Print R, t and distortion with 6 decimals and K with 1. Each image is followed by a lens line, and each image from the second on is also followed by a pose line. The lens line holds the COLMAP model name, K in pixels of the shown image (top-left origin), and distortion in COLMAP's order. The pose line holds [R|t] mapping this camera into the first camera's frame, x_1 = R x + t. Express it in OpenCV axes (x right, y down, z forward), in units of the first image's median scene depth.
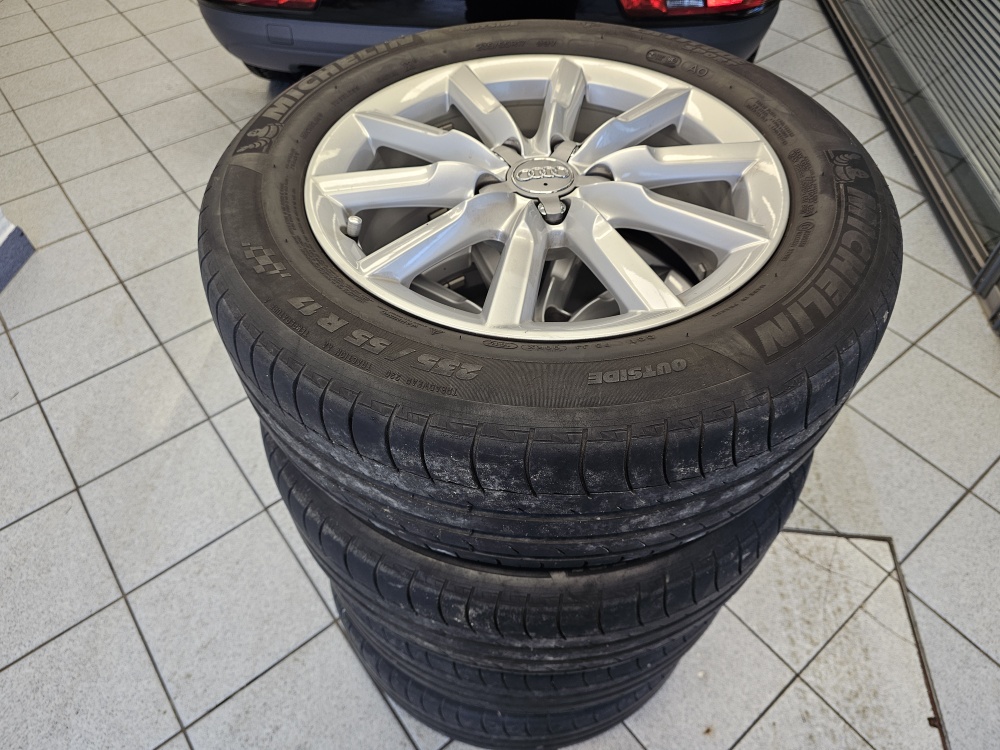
lens RADIAL K [[681.0, 0, 492.7], [0, 681.0, 349.4], [0, 0, 1]] dist [0.043678, -0.046158]
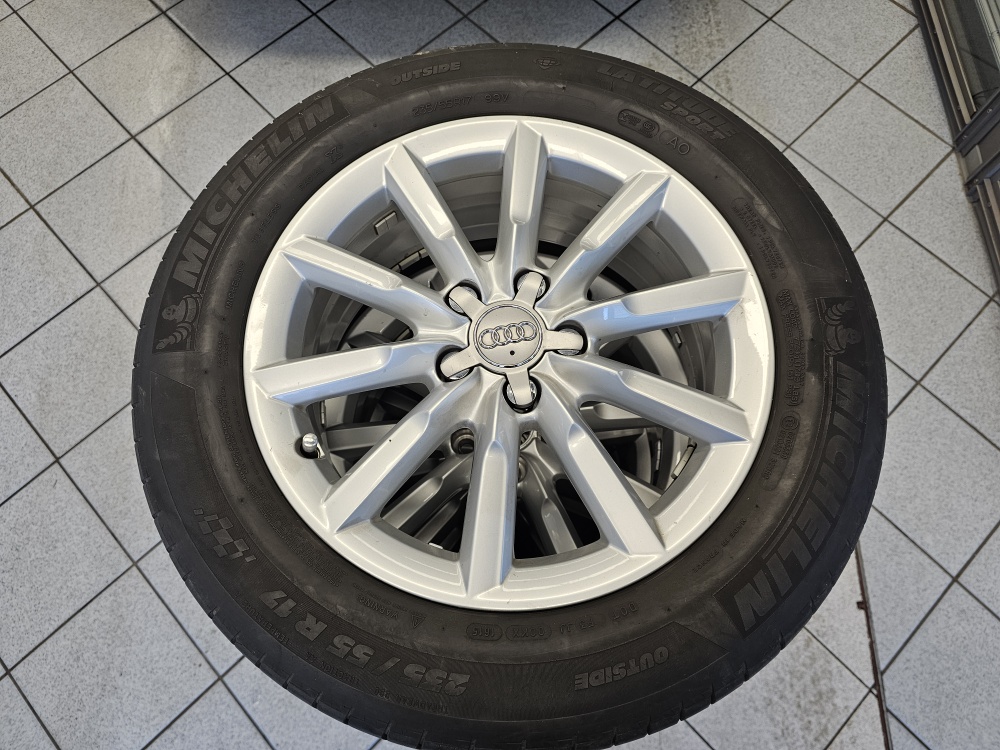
lens RADIAL K [[681.0, 0, 497.2], [0, 681.0, 371.8], [0, 0, 1]] dist [0.043678, -0.046158]
pose [[0.994930, -0.092645, 0.039141, 0.010939], [0.072611, 0.930962, 0.357823, -0.299503], [-0.069589, -0.353166, 0.932969, 0.081963]]
